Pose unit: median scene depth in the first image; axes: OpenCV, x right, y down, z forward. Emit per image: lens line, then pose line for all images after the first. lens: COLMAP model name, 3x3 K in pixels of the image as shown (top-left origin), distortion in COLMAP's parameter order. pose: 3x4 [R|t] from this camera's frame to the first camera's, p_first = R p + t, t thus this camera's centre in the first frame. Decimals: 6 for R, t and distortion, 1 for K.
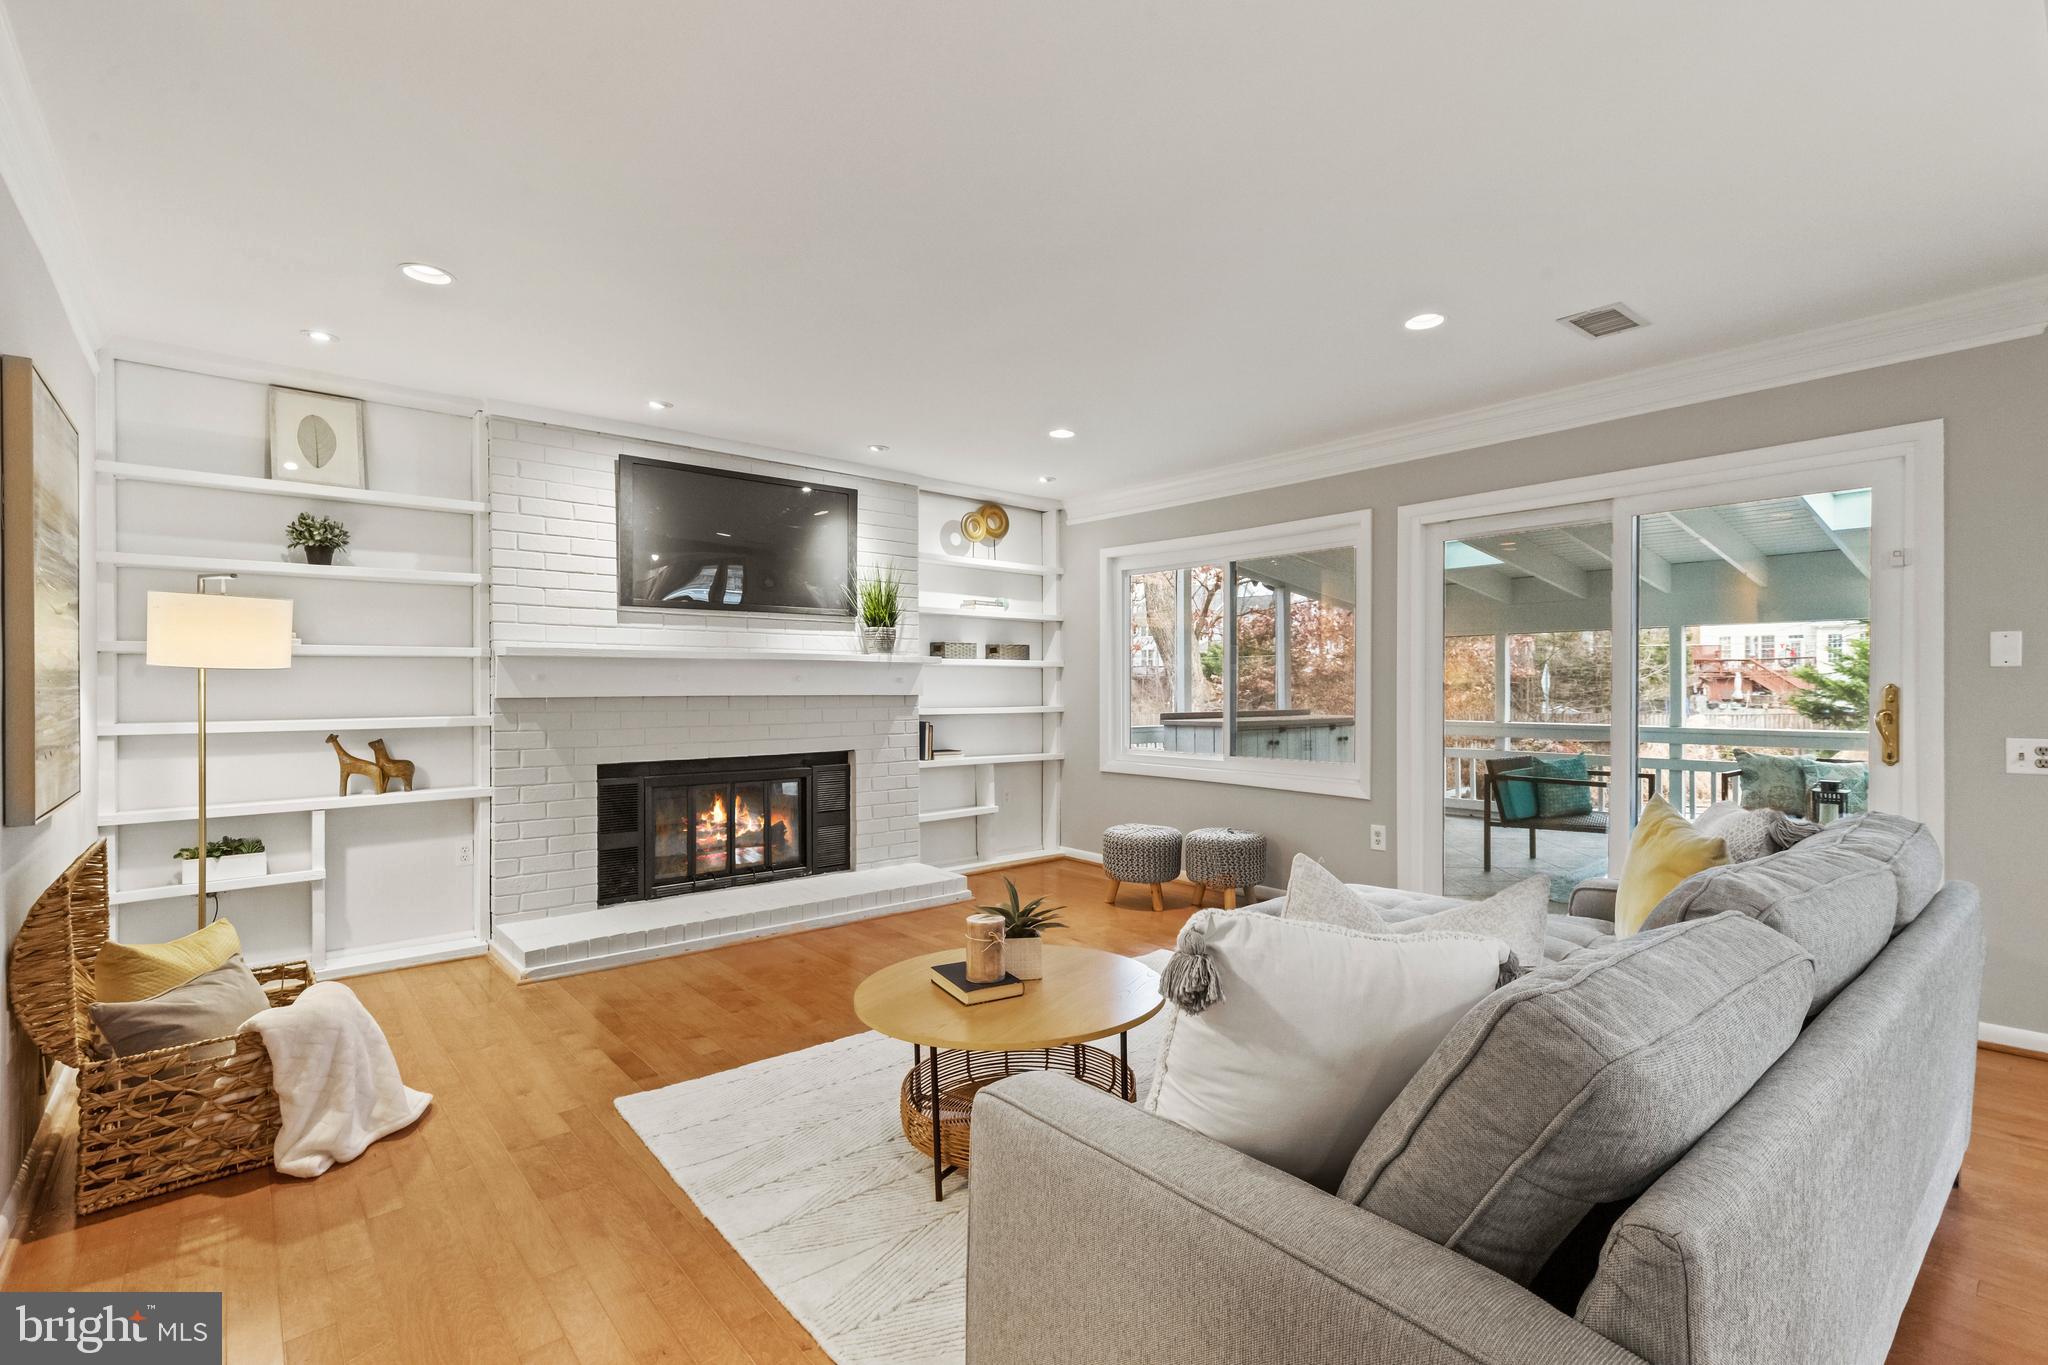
lens RADIAL K [[922.7, 0, 1060.0], [0, 922.7, 691.2], [0, 0, 1]] dist [0.007347, -0.004192]
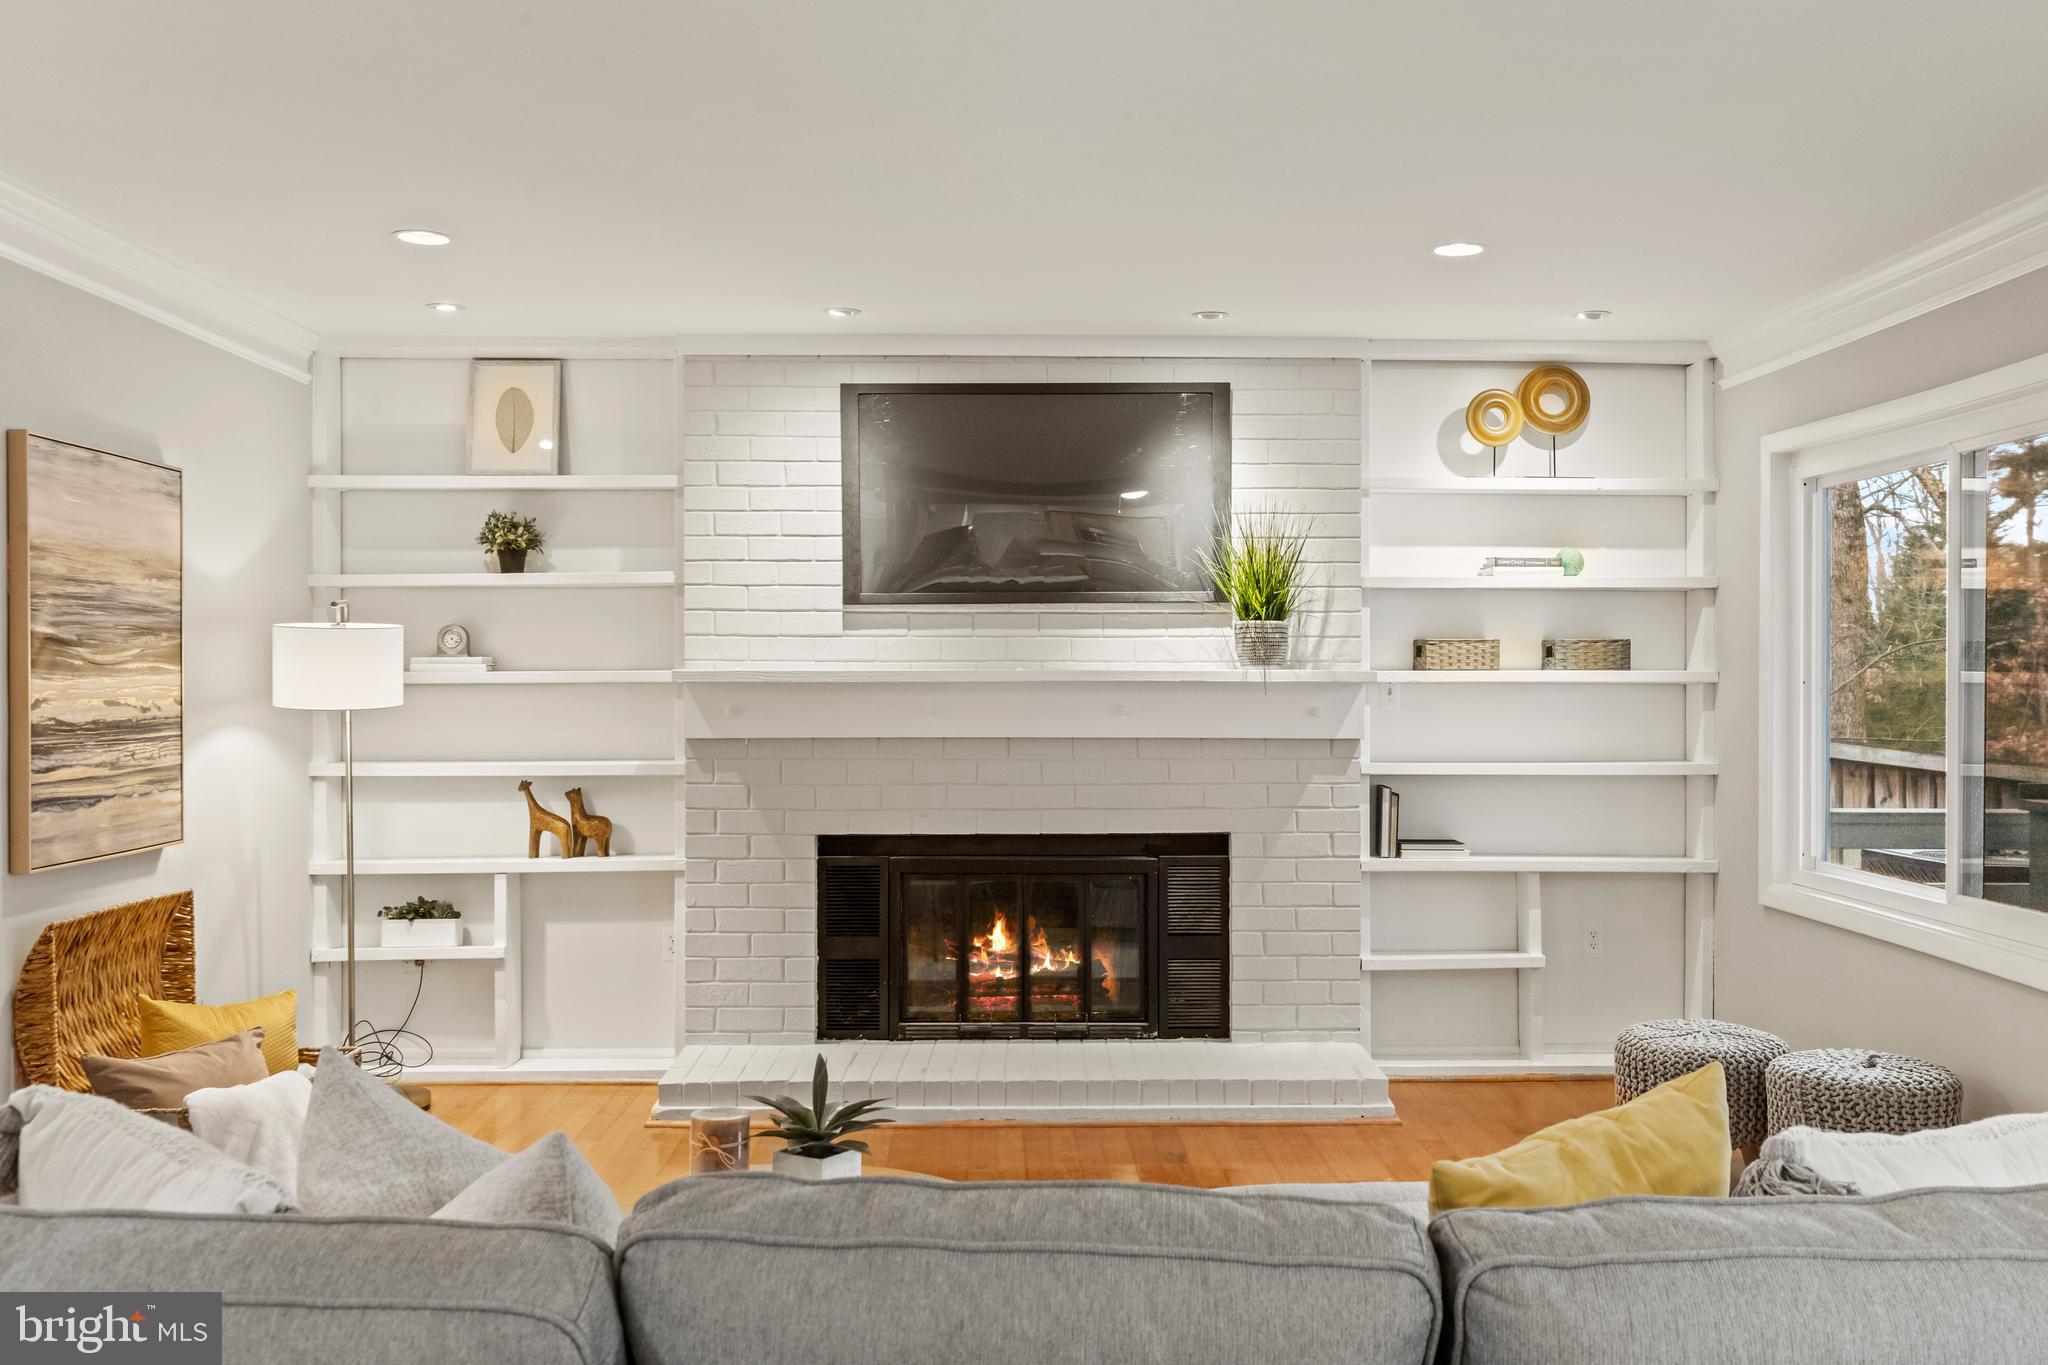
lens RADIAL K [[1789.2, 0, 1066.3], [0, 1789.2, 691.8], [0, 0, 1]] dist [0.006795, -0.009883]
pose [[0.767435, 0.006743, -0.641091, 0.498574], [-0.004664, 0.999977, 0.004934, -0.035368], [0.641109, -0.000797, 0.767449, 0.088499]]
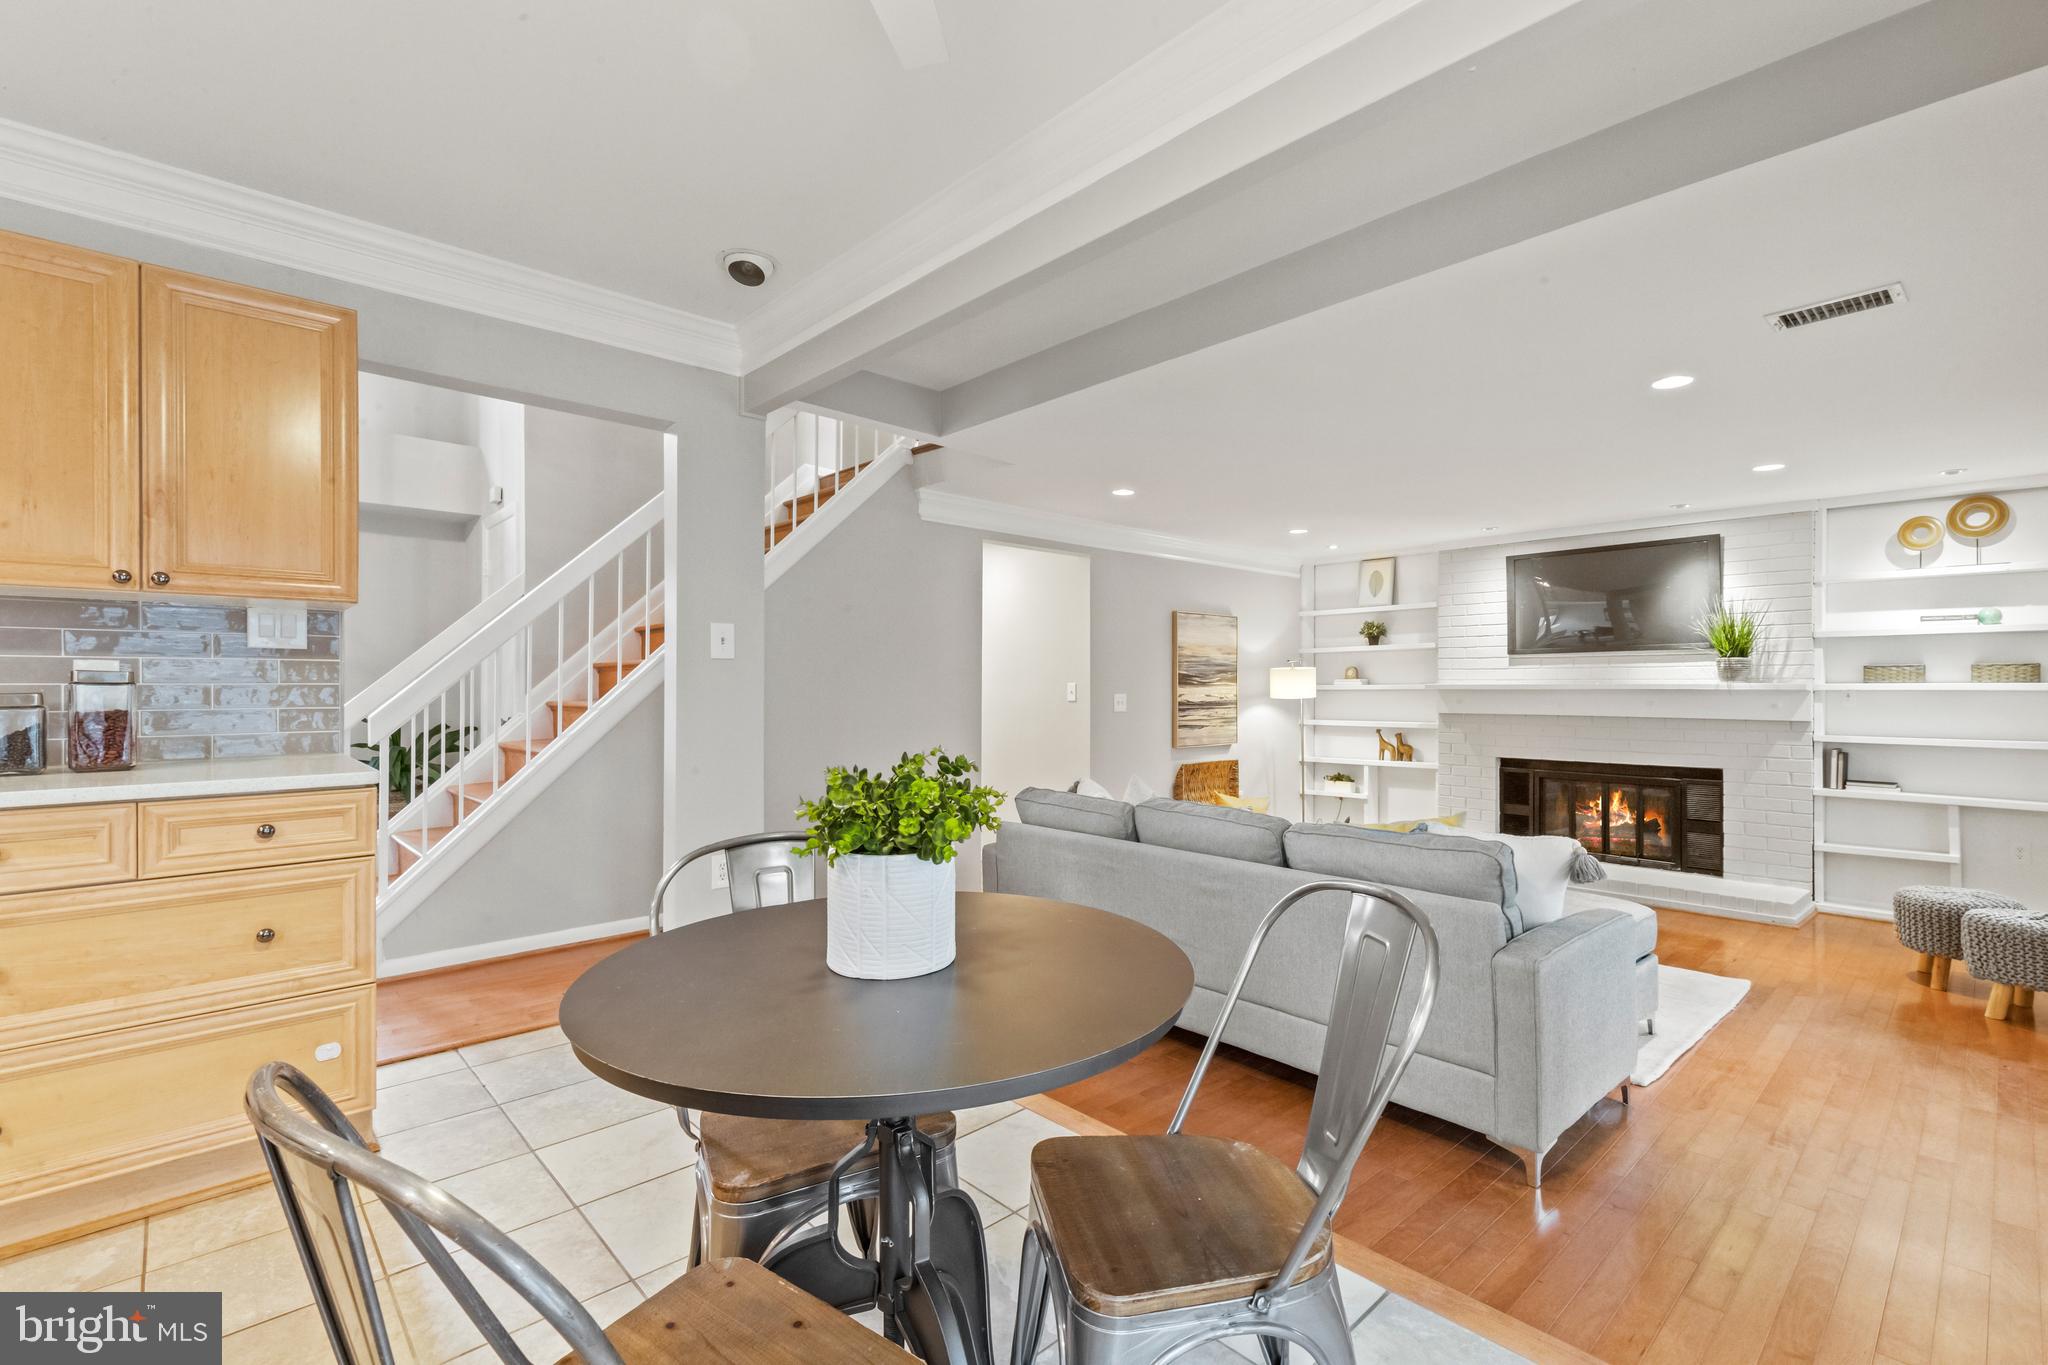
lens RADIAL K [[922.7, 0, 1046.8], [0, 922.7, 693.2], [0, 0, 1]] dist [0.007347, -0.004192]
pose [[0.033302, 0.008984, -0.999405, 1.025045], [-0.005064, 0.999948, 0.008820, -0.038483], [0.999433, 0.004767, 0.033346, 0.184336]]
